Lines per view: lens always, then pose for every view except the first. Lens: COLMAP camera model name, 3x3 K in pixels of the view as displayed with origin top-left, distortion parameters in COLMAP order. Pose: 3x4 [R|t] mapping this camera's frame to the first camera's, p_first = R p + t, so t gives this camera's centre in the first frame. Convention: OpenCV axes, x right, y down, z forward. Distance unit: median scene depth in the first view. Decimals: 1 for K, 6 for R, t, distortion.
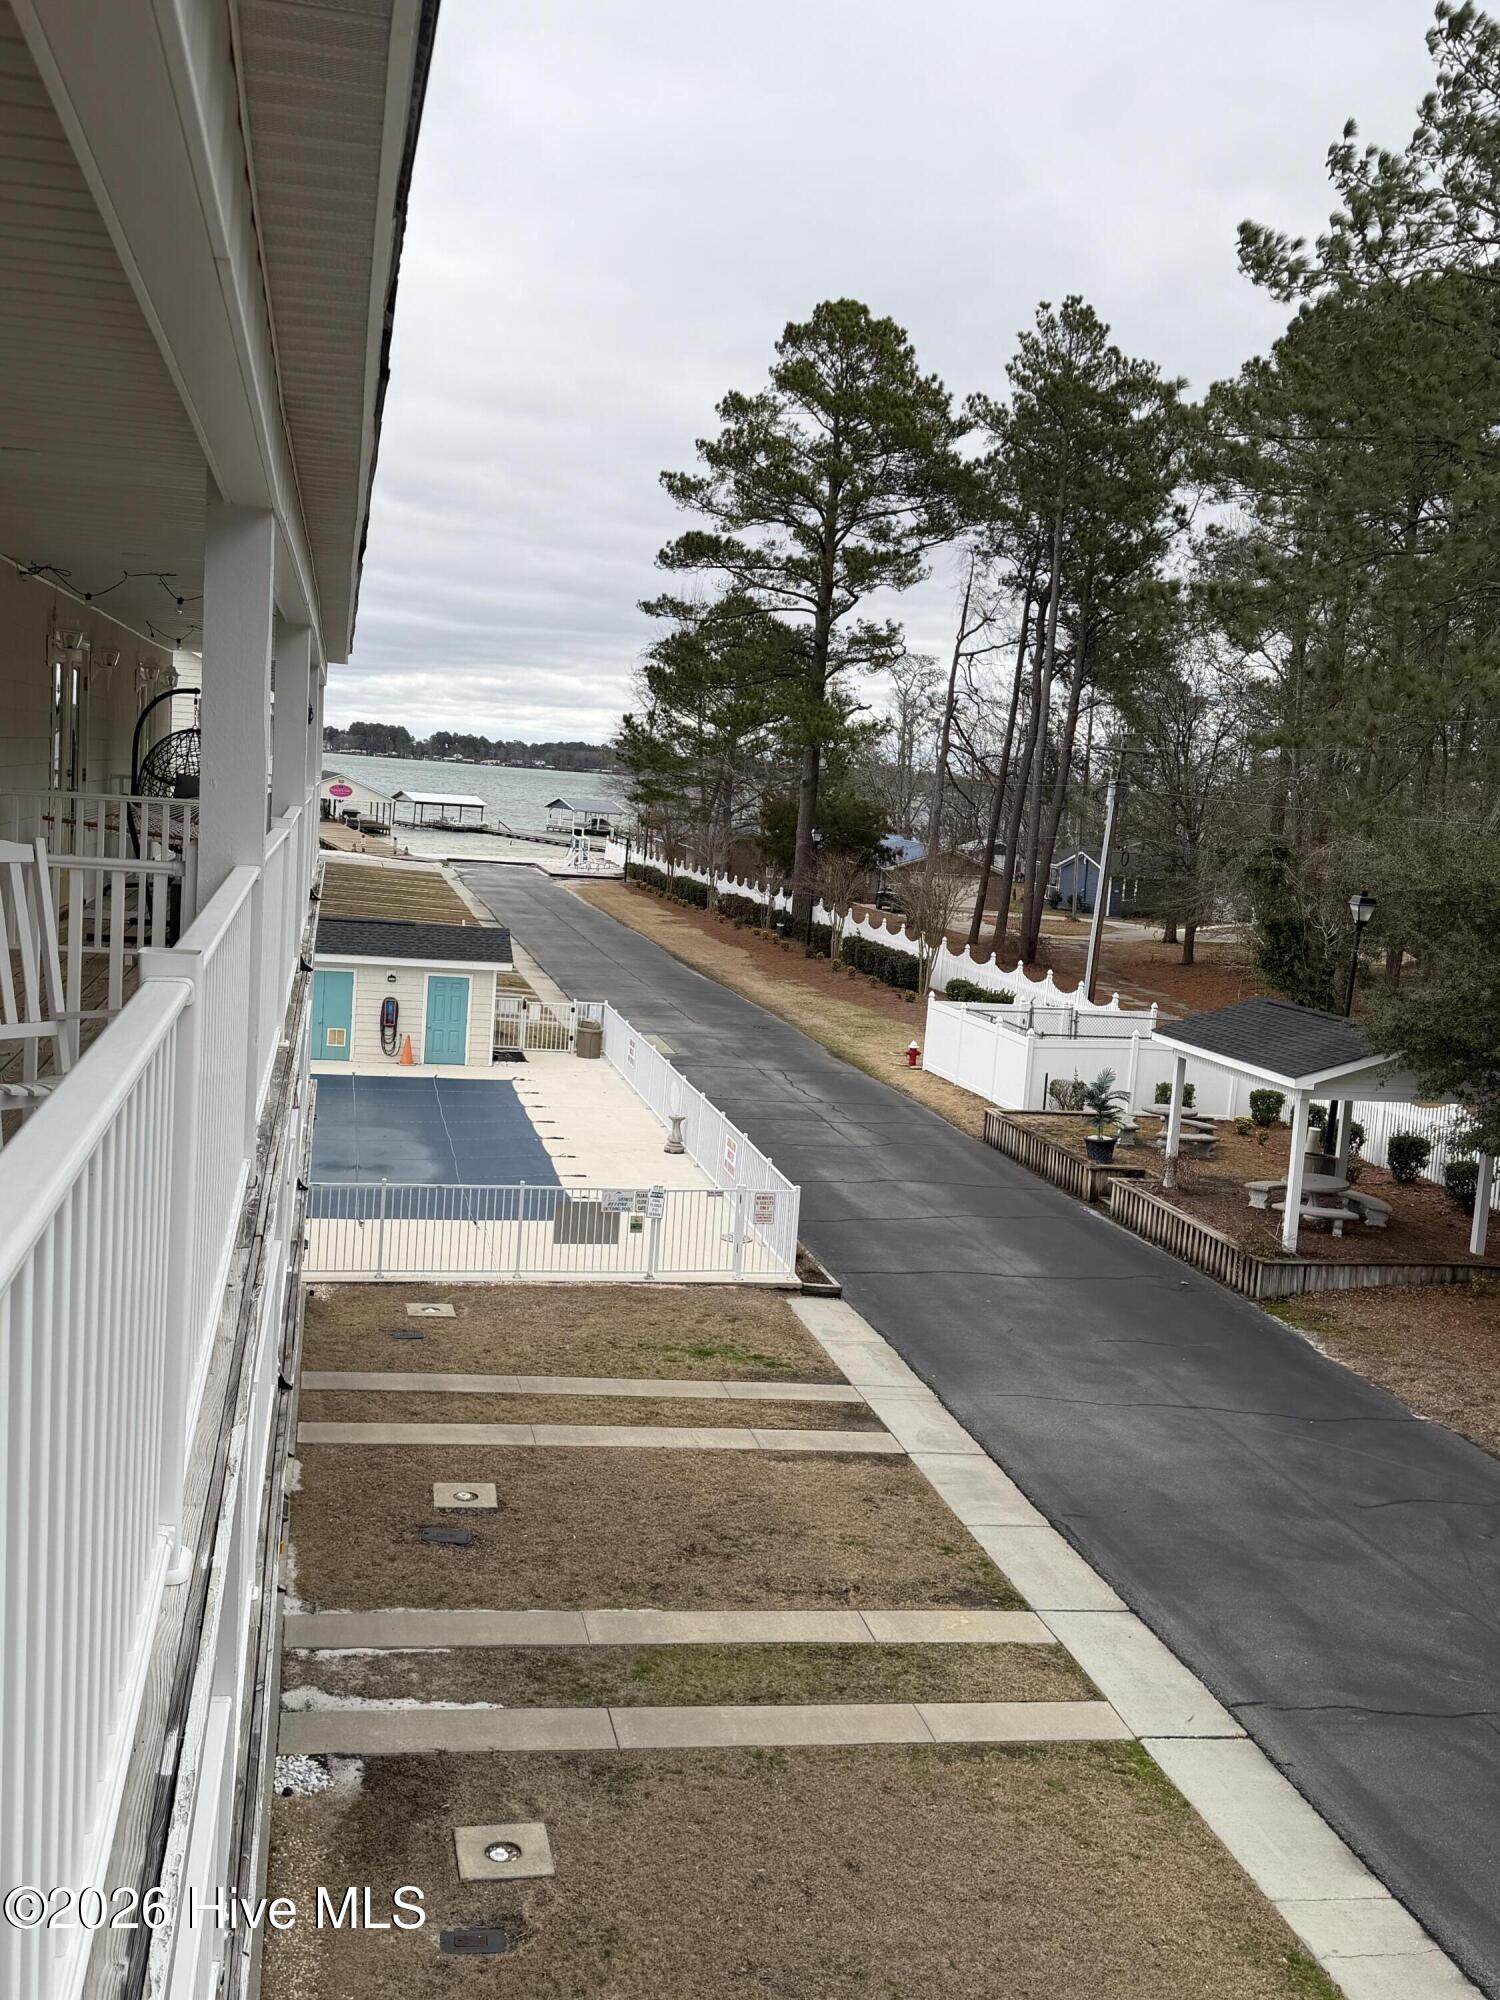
lens RADIAL K [[1888.8, 0, 712.0], [0, 1888.8, 1003.8], [0, 0, 1]] dist [0.211721, -0.415214]
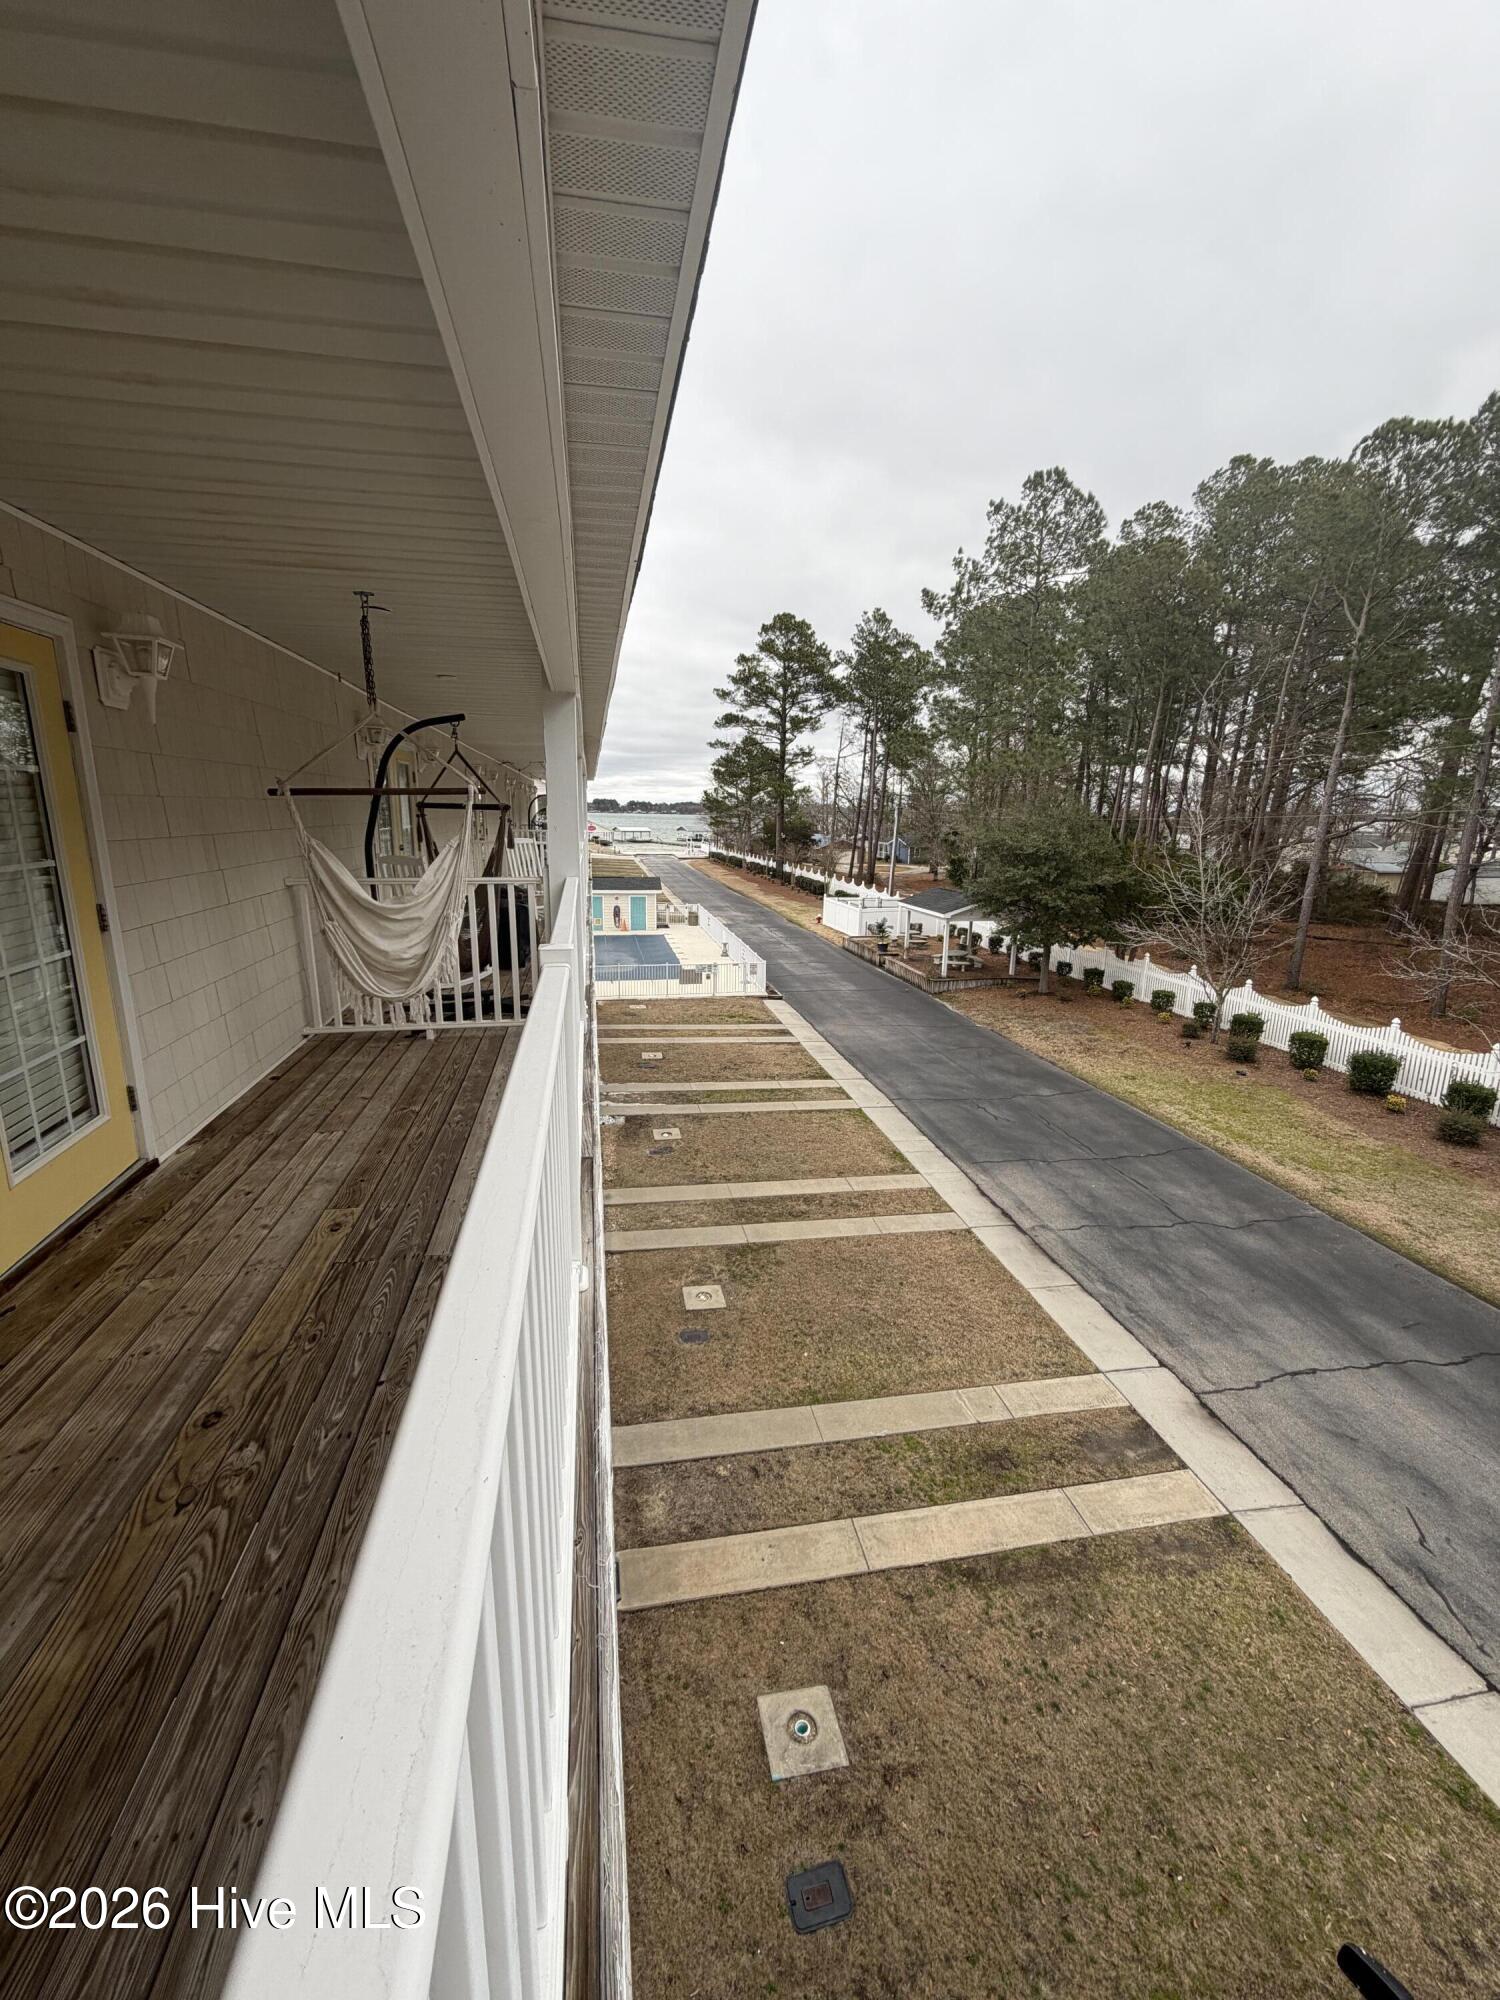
lens RADIAL K [[812.5, 0, 739.6], [0, 812.5, 1004.9], [0, 0, 1]] dist [0.001159, -0.000006]
pose [[0.998590, -0.047349, -0.024018, 0.017433], [0.049732, 0.992587, 0.110898, 0.013594], [0.018589, -0.111936, 0.993542, -0.105706]]
